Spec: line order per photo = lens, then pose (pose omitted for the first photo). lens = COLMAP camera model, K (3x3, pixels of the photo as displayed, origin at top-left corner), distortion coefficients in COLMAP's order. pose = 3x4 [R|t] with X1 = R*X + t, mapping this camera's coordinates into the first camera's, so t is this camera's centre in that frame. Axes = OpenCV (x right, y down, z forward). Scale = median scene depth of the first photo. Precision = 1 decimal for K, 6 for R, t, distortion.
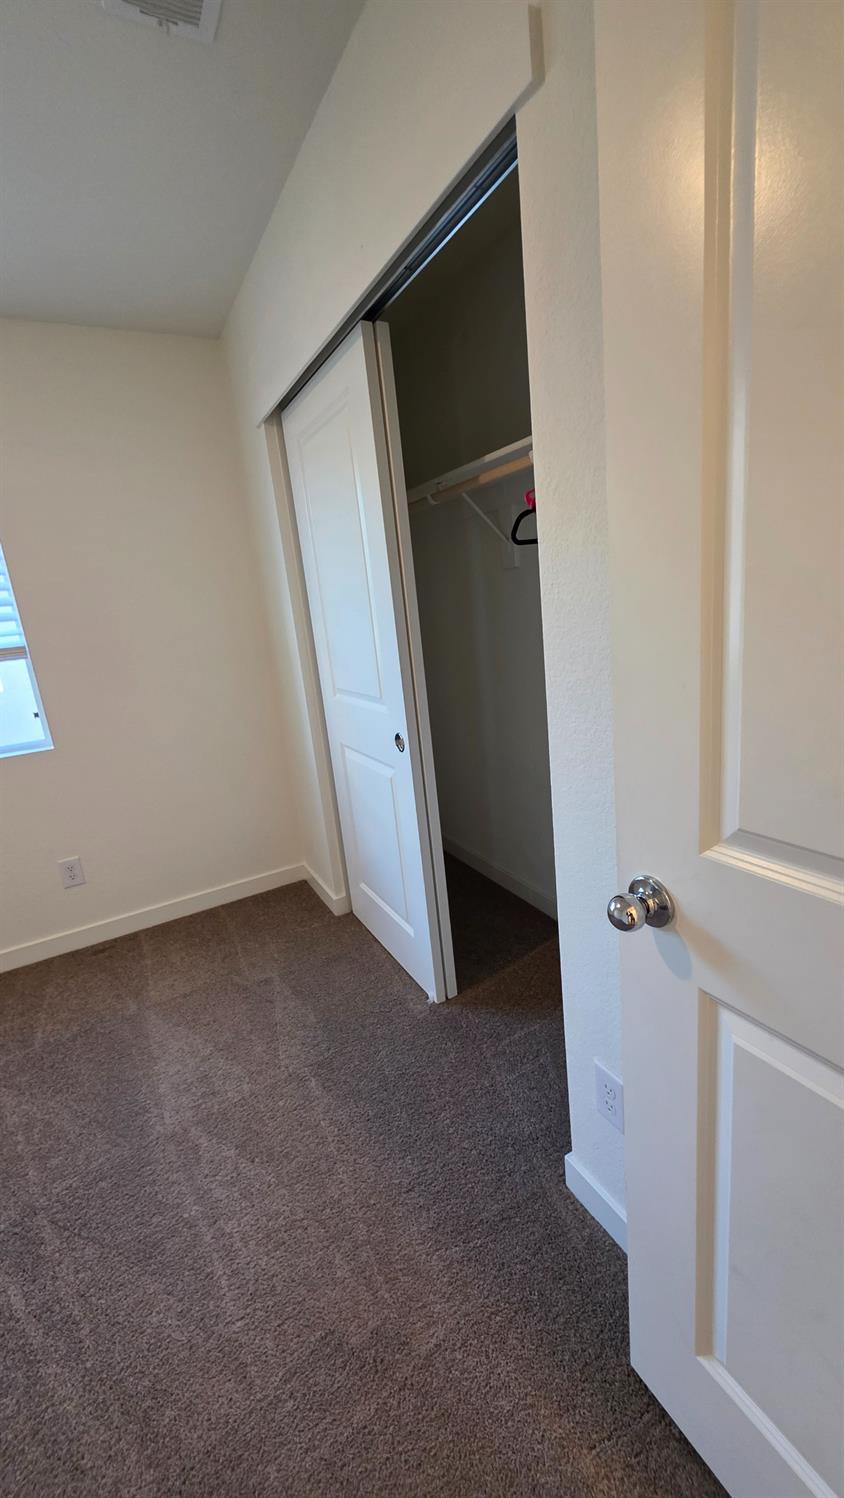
lens RADIAL K [[603.2, 0, 422.0], [0, 603.2, 749.0], [0, 0, 1]] dist [-0.002118, 0.000191]
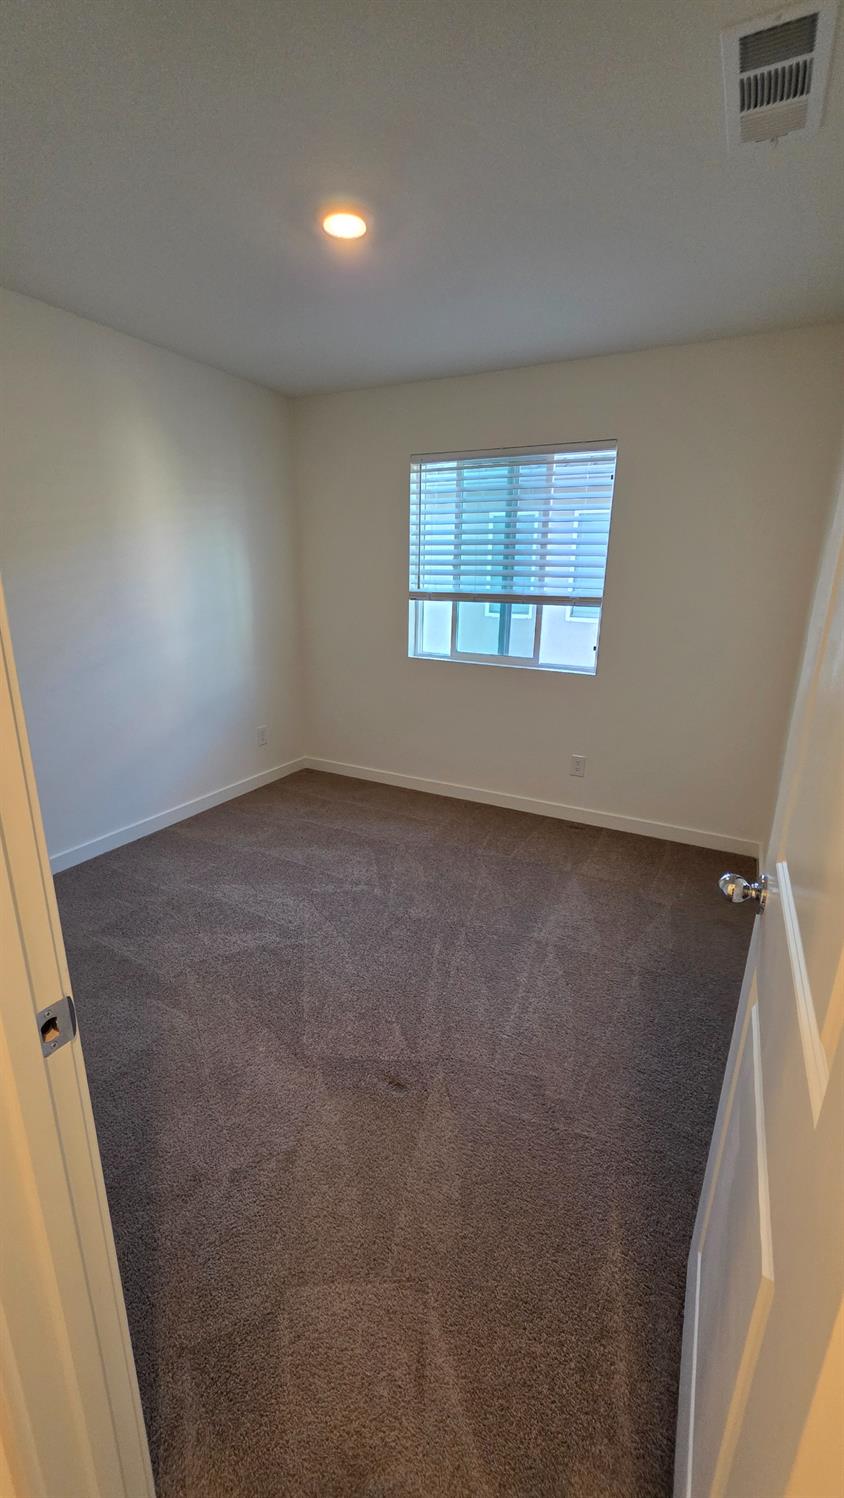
lens RADIAL K [[591.8, 0, 423.0], [0, 591.8, 738.4], [0, 0, 1]] dist [0.041064, 0.000040]
pose [[0.554809, 0.328763, -0.764266, 0.301254], [-0.273554, 0.939623, 0.205613, -0.045236], [0.785720, 0.094992, 0.611246, -0.138147]]
